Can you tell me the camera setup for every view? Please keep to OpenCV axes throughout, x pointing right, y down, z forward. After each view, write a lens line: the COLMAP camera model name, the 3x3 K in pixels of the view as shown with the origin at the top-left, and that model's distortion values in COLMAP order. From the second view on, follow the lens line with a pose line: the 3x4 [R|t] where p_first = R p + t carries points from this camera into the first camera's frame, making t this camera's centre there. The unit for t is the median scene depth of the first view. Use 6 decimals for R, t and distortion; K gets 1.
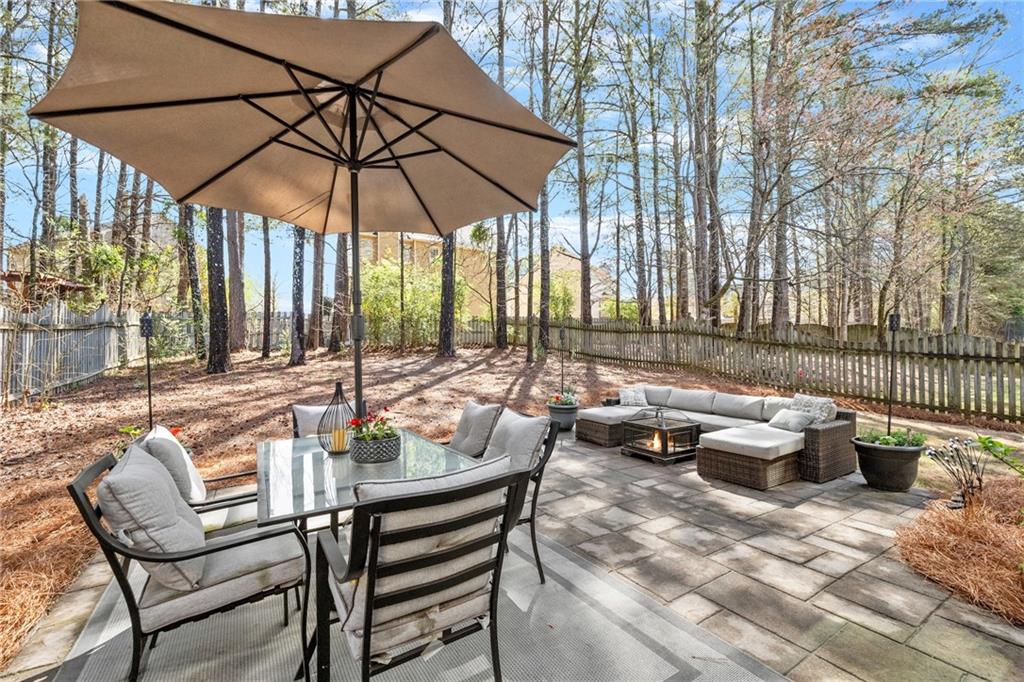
lens RADIAL K [[429.6, 0, 519.4], [0, 429.6, 344.1], [0, 0, 1]] dist [0.005681, -0.000181]
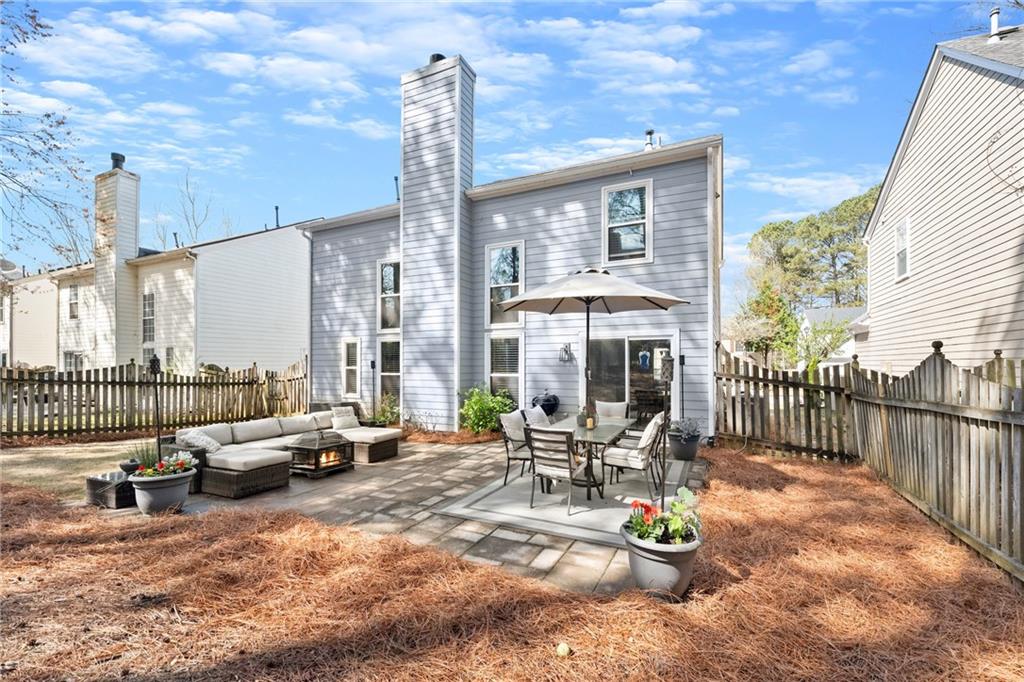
lens RADIAL K [[429.6, 0, 520.3], [0, 429.6, 360.7], [0, 0, 1]] dist [0.005681, -0.000181]
pose [[-0.535206, 0.014537, 0.844596, -0.985717], [-0.002822, 0.999816, -0.018997, -0.024461], [-0.844717, -0.012551, -0.535066, 1.178190]]
